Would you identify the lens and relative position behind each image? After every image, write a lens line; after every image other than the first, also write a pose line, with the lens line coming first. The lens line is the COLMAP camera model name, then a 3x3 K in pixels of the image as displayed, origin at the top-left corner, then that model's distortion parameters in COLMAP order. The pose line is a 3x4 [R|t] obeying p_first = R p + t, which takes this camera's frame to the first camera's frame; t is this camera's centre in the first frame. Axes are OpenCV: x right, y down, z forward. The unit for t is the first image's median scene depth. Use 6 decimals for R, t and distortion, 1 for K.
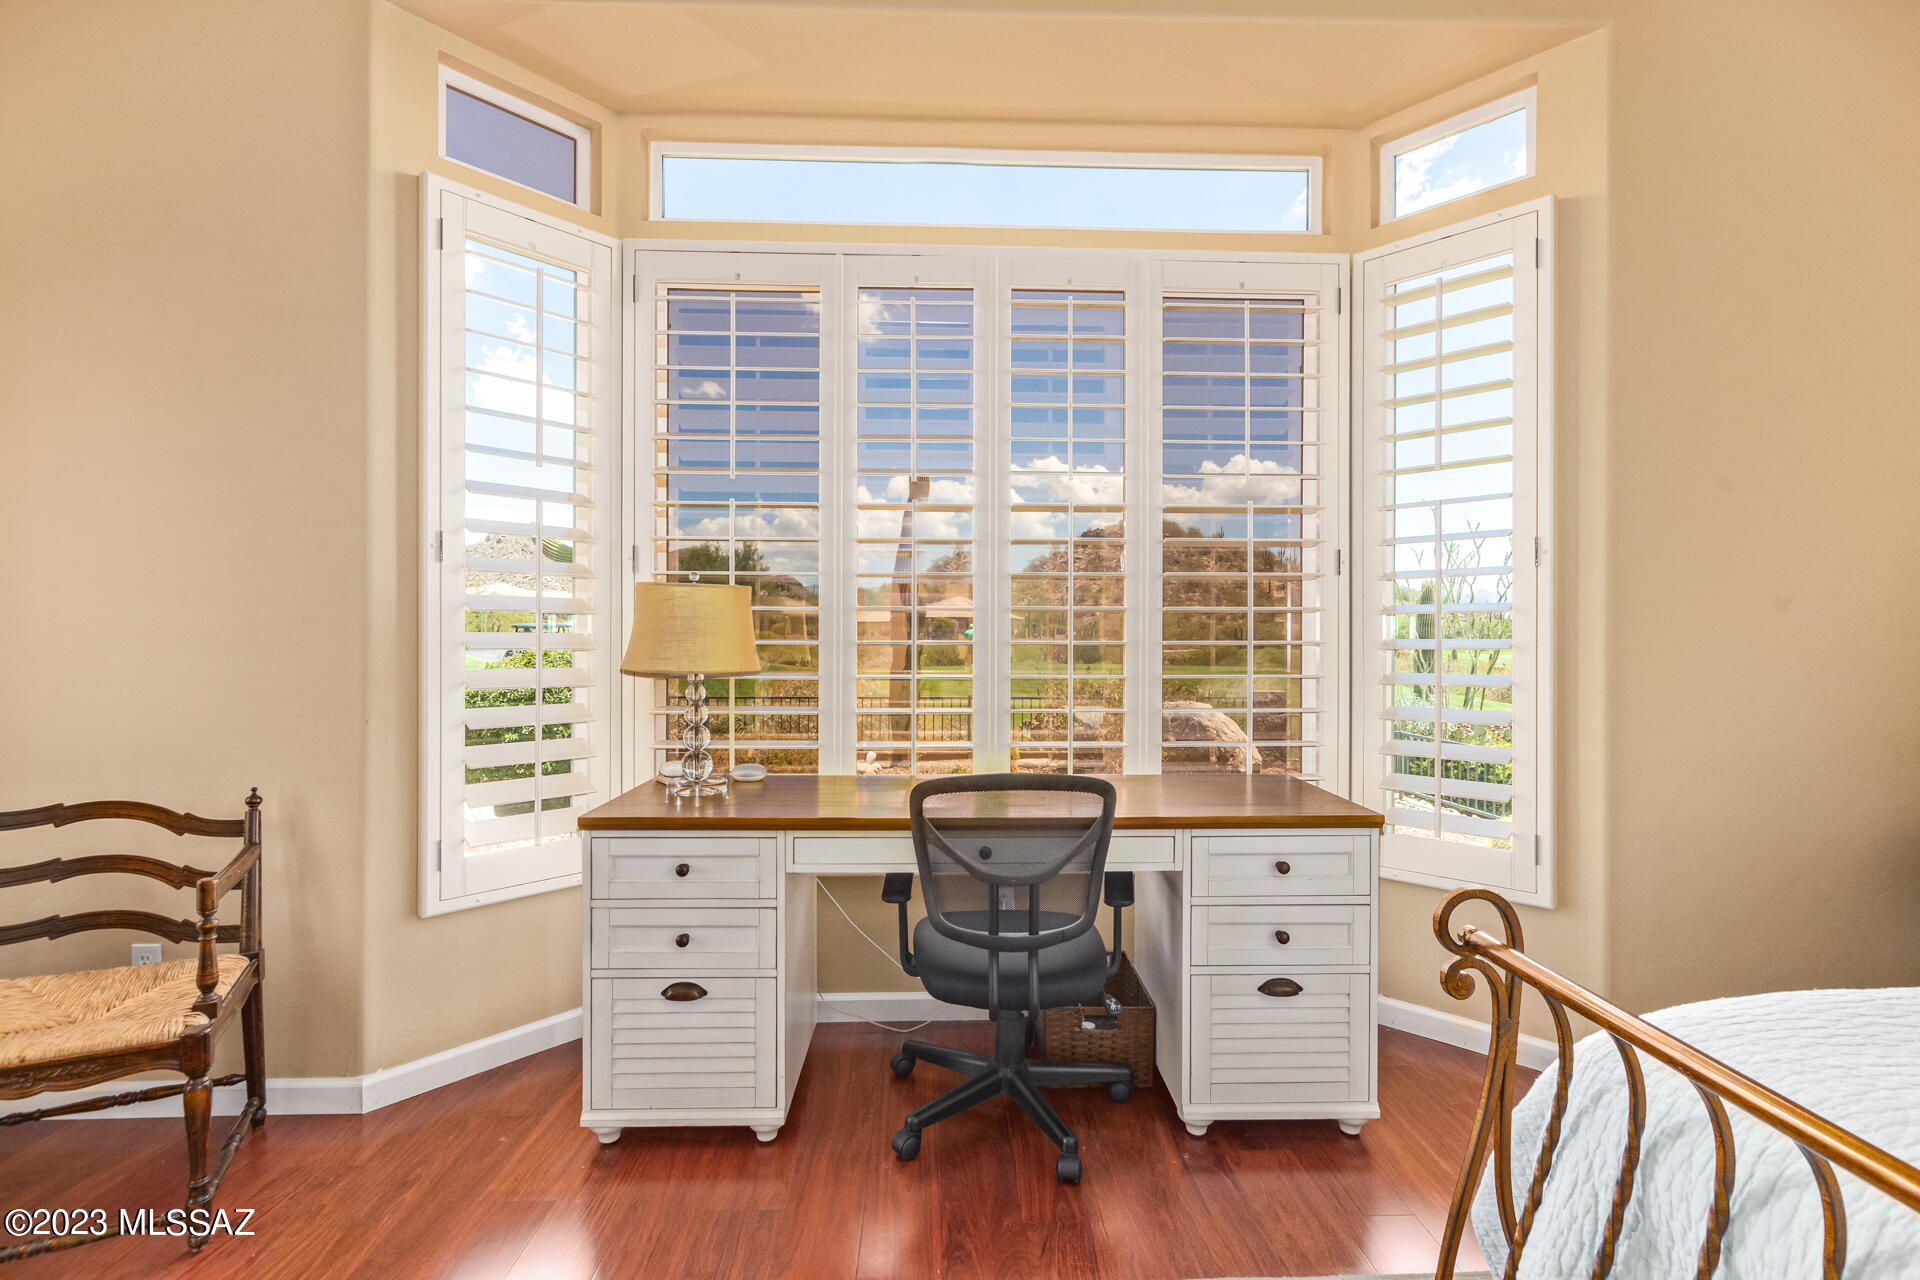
lens RADIAL K [[872.8, 0, 965.6], [0, 872.8, 636.9], [0, 0, 1]] dist [0.001363, -0.000544]
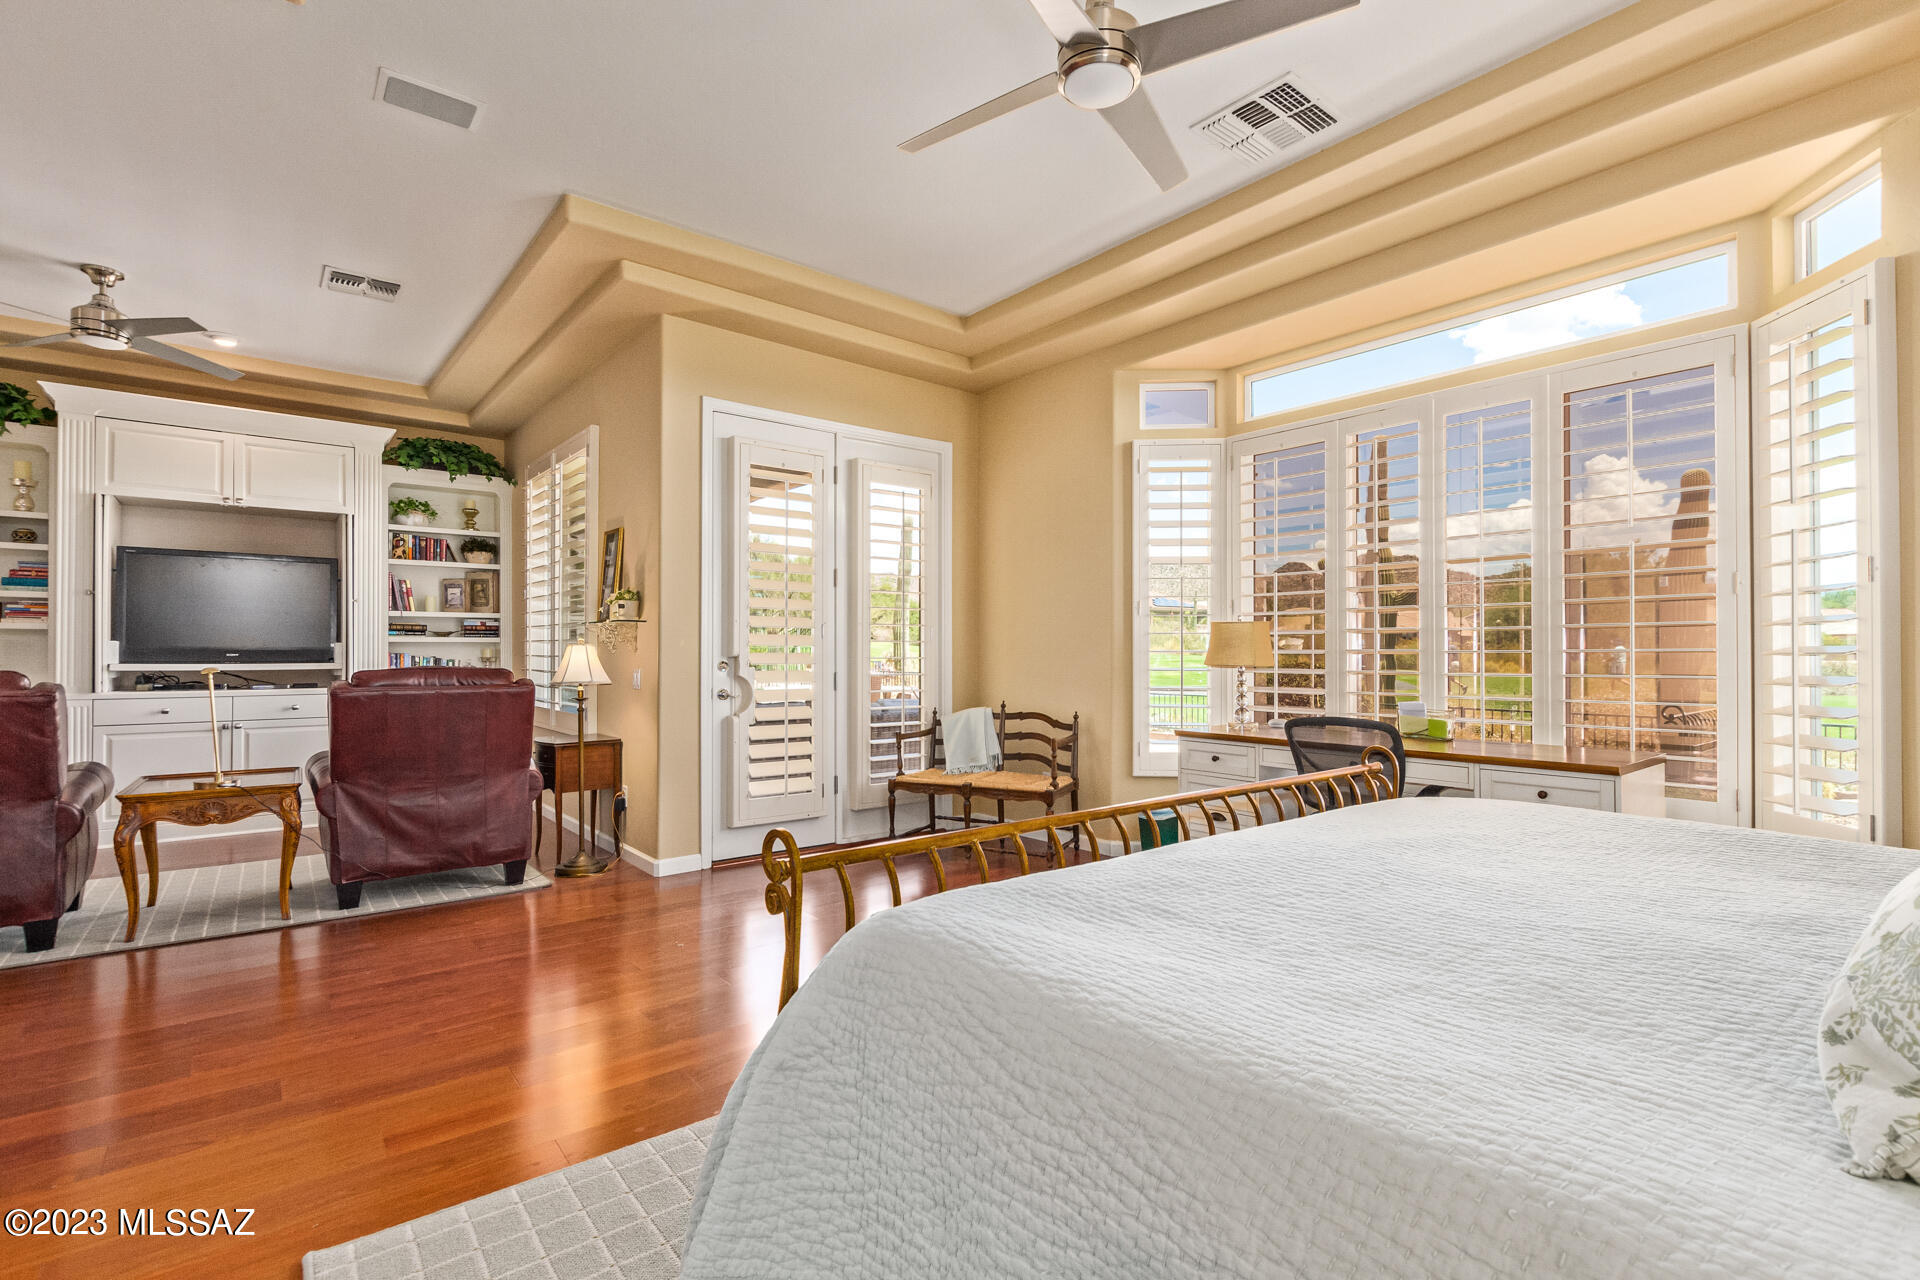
lens RADIAL K [[872.8, 0, 965.6], [0, 872.8, 636.9], [0, 0, 1]] dist [0.001363, -0.000544]
pose [[0.604778, -0.017568, -0.796200, 0.926281], [-0.000139, 0.999754, -0.022165, 0.019561], [0.796394, 0.013516, 0.604627, -0.704856]]
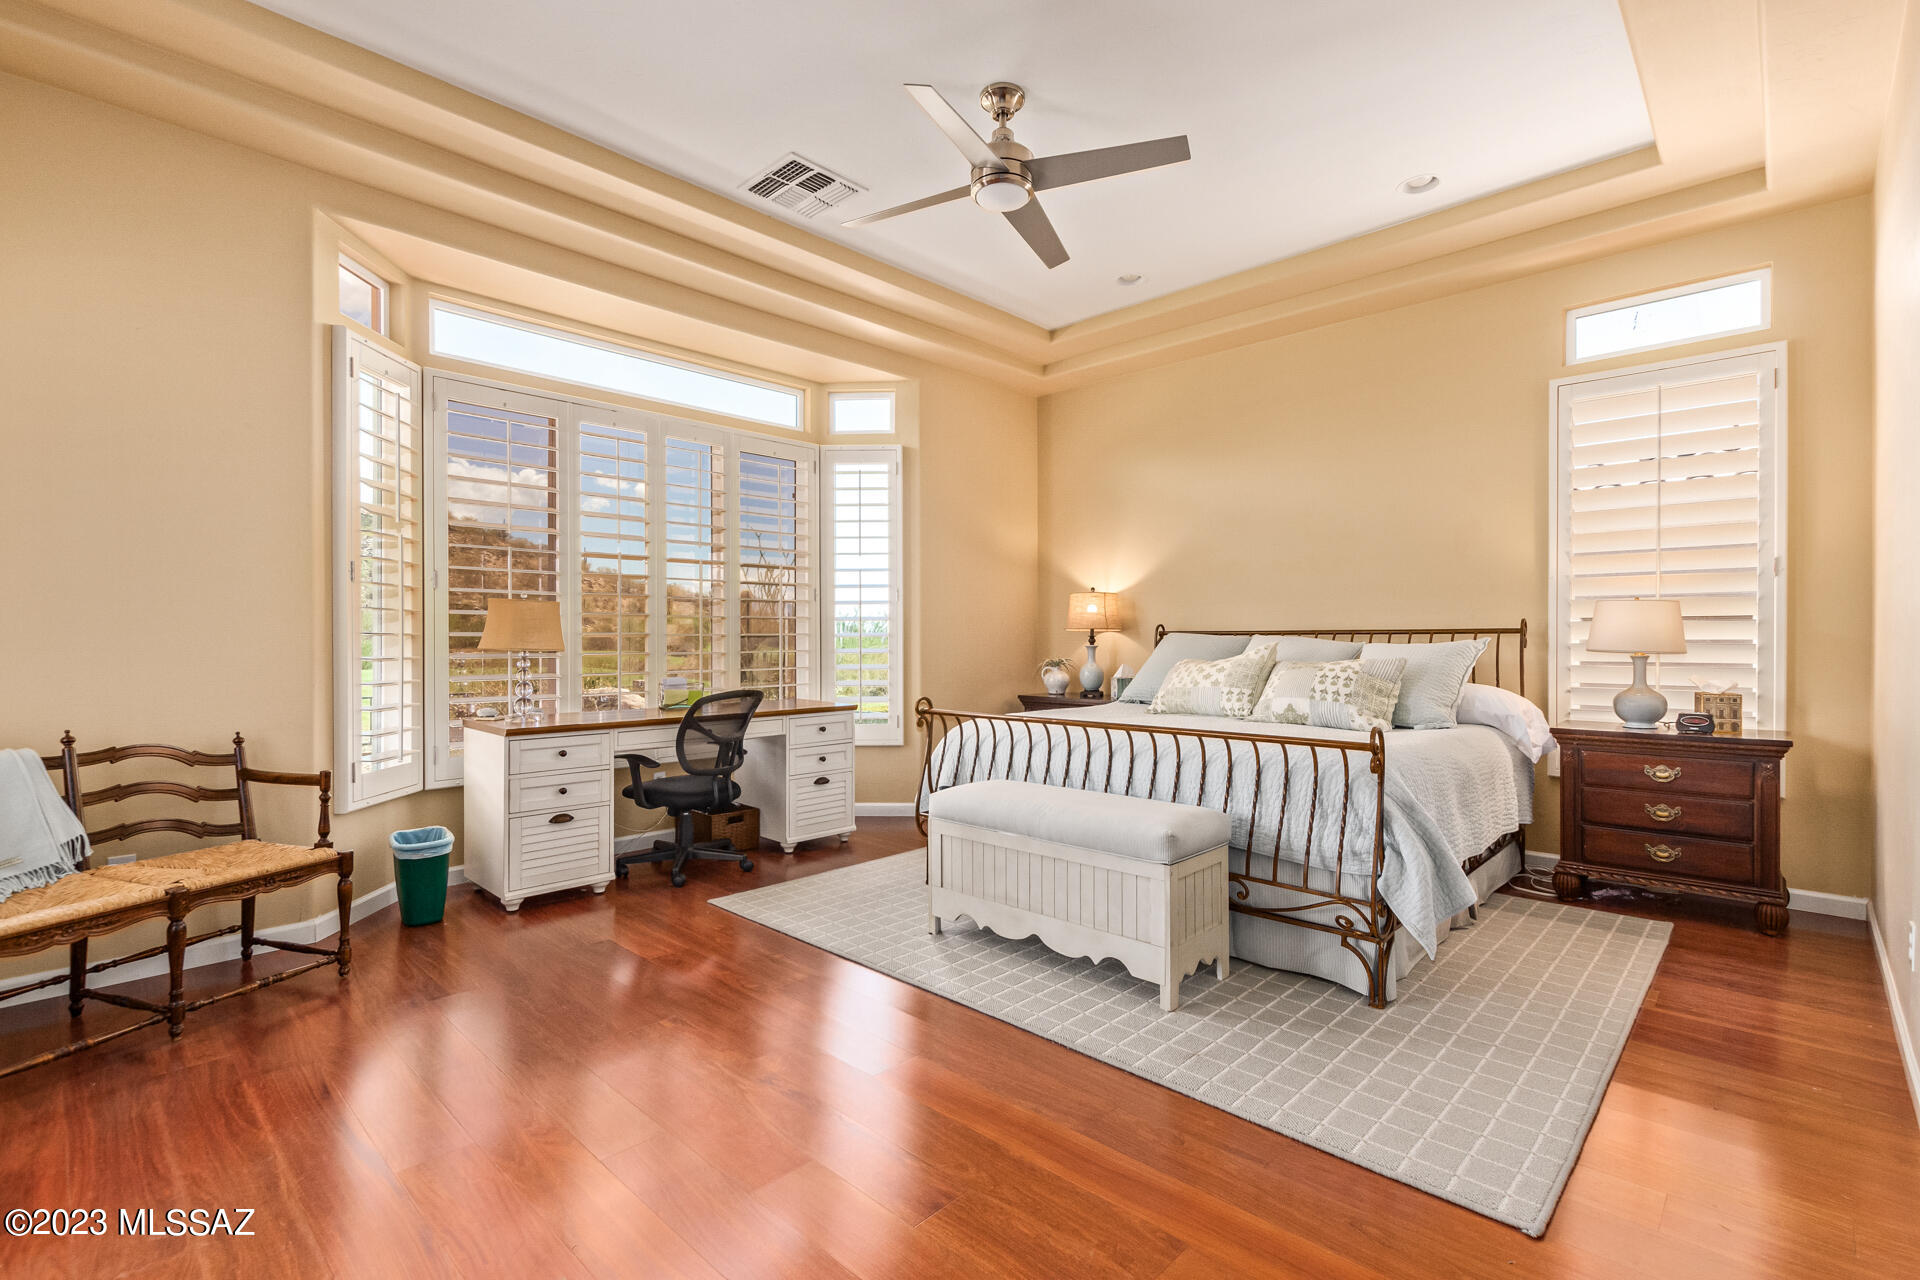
lens RADIAL K [[885.3, 0, 932.8], [0, 885.3, 645.5], [0, 0, 1]] dist [0.048430, -0.000139]
pose [[0.736581, -0.010723, 0.676265, -0.994029], [0.005443, 0.999936, 0.009927, 0.018609], [-0.676328, -0.003631, 0.736592, -0.919339]]
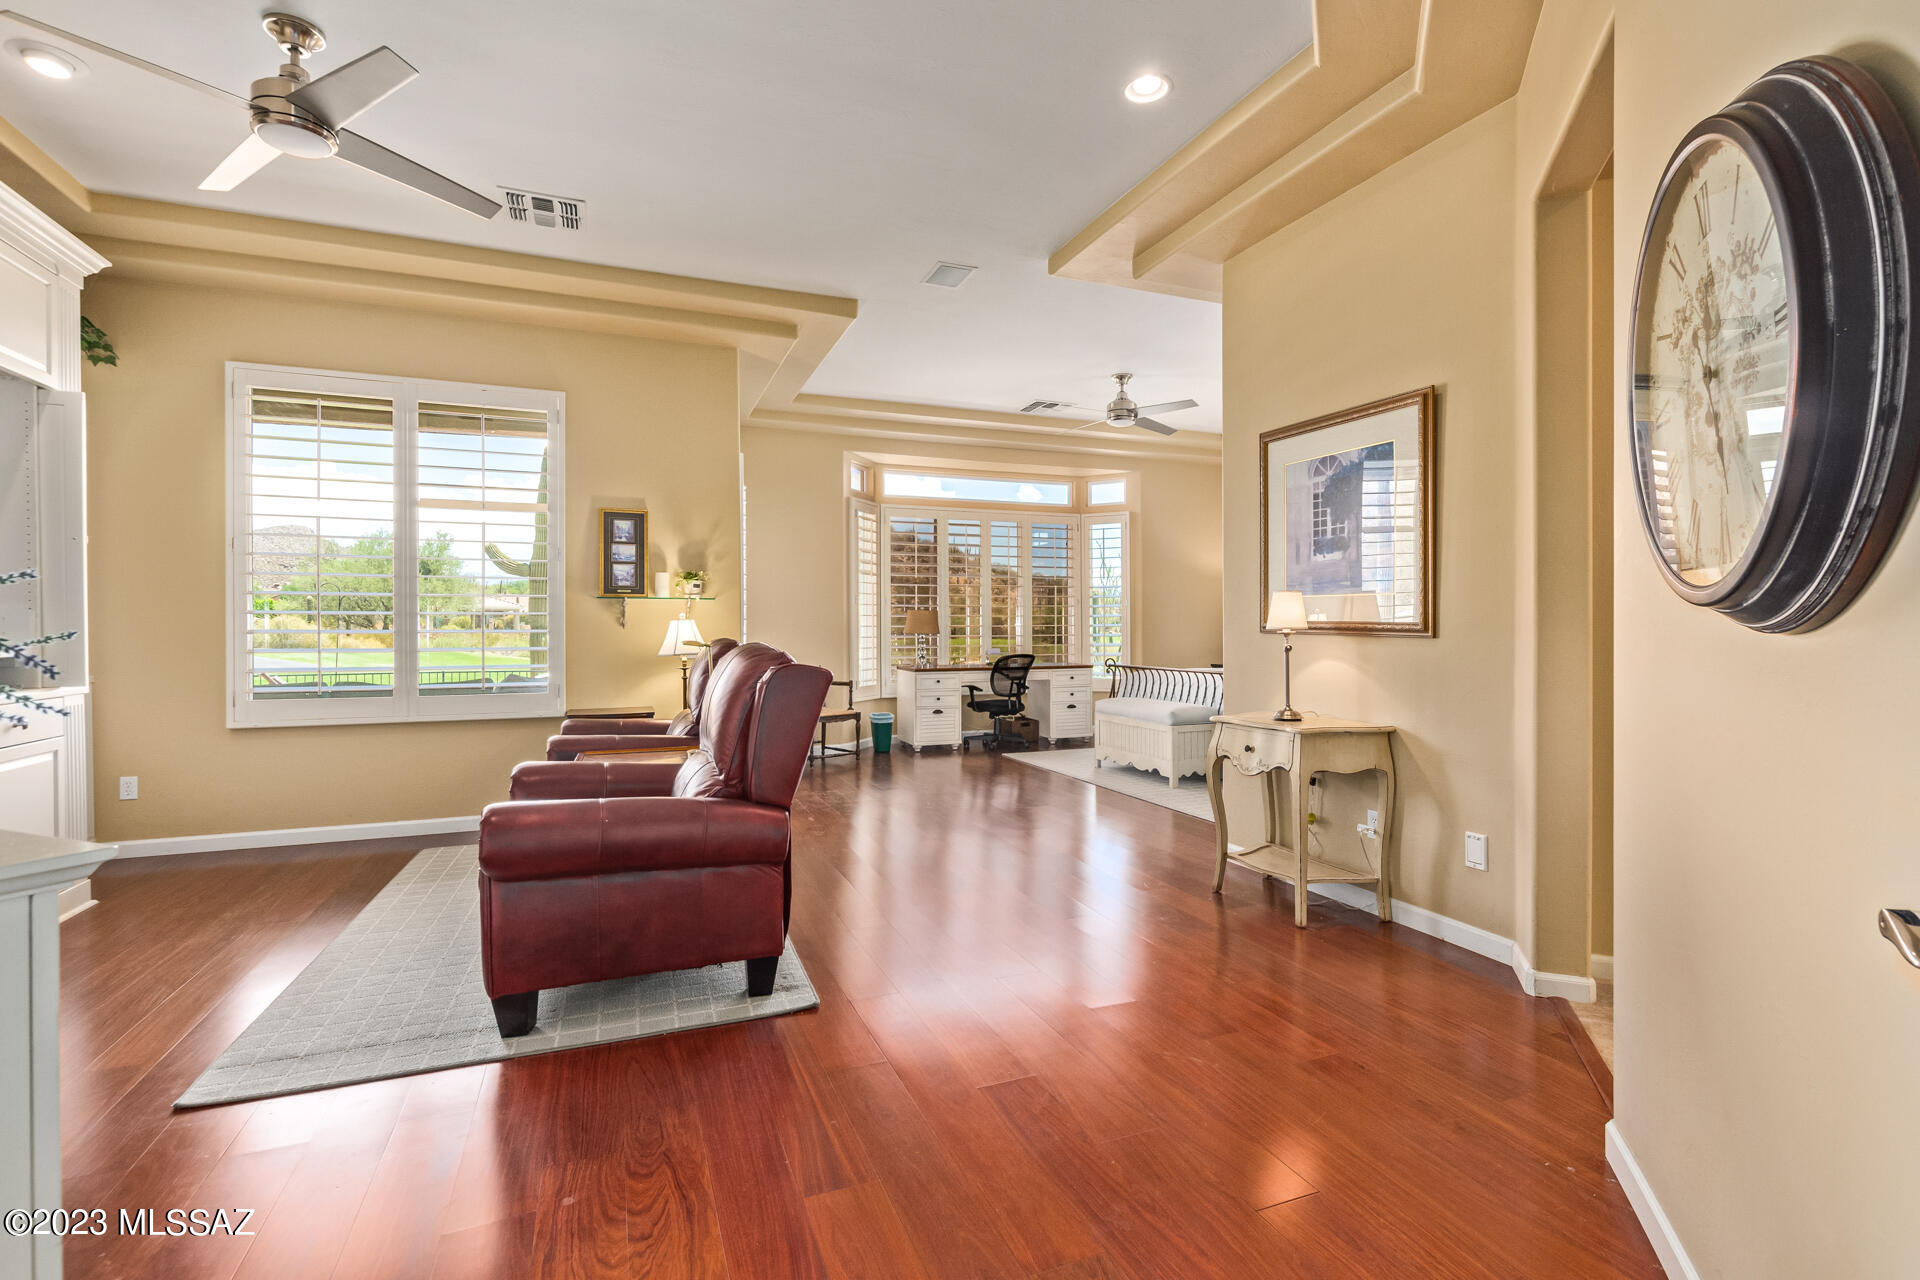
lens RADIAL K [[879.8, 0, 960.0], [0, 879.8, 640.0], [0, 0, 1]] dist [-0.013169, -0.000277]
pose [[0.943587, -0.011107, 0.330937, -1.502088], [0.008228, 0.999915, 0.010099, 0.034813], [-0.331022, -0.006806, 0.943599, -2.736875]]
